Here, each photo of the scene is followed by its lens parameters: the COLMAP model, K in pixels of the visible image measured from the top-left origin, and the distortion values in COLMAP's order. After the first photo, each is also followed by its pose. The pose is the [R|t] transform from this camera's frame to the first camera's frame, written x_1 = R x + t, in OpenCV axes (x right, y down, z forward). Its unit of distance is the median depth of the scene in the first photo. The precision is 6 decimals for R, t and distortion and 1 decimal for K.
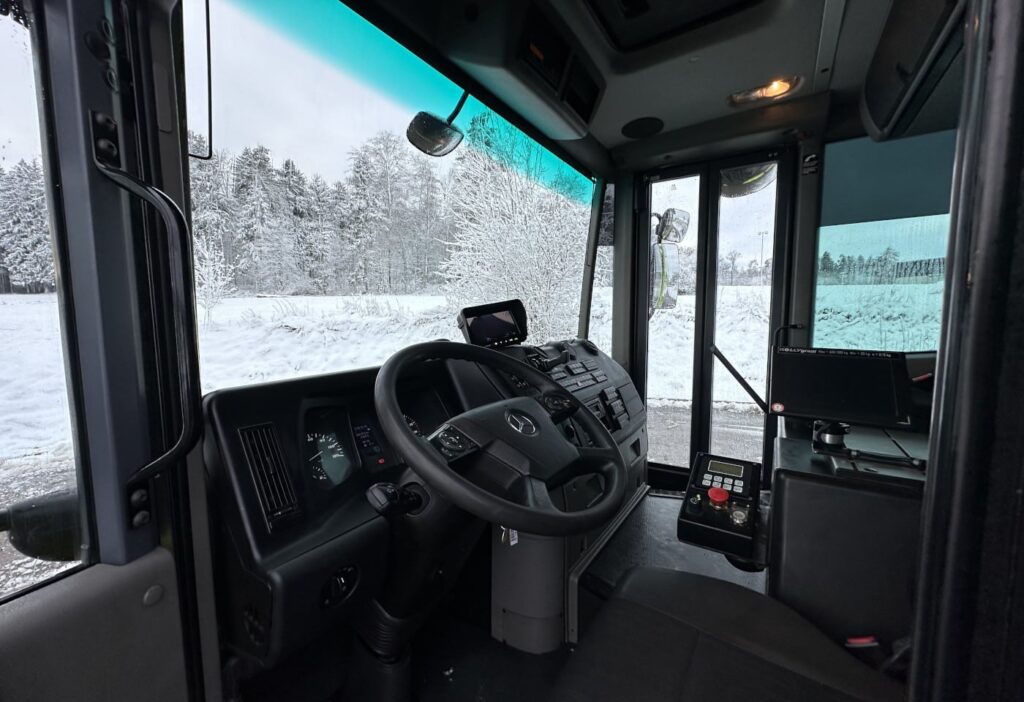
lens RADIAL K [[407.9, 0, 510.0], [0, 407.9, 355.2], [0, 0, 1]] dist [0.004105, -0.000038]
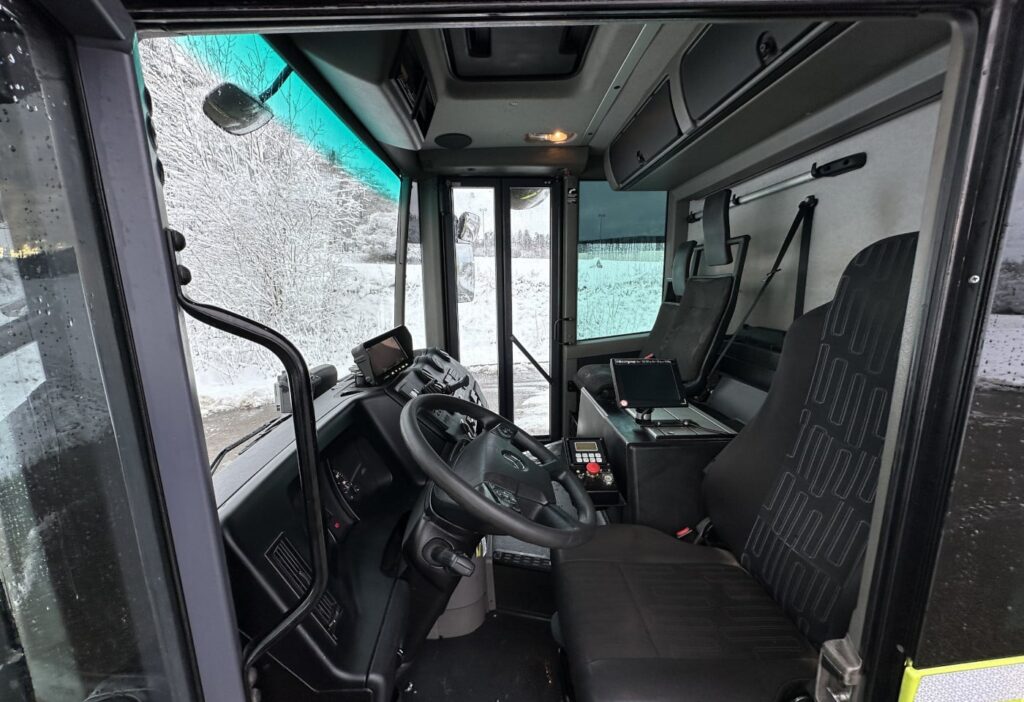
lens RADIAL K [[407.9, 0, 510.2], [0, 407.9, 361.8], [0, 0, 1]] dist [0.004105, -0.000038]
pose [[0.818353, -0.116637, 0.562756, -0.237689], [0.061833, 0.991374, 0.115557, -0.102048], [-0.571380, -0.059770, 0.818506, 0.005873]]
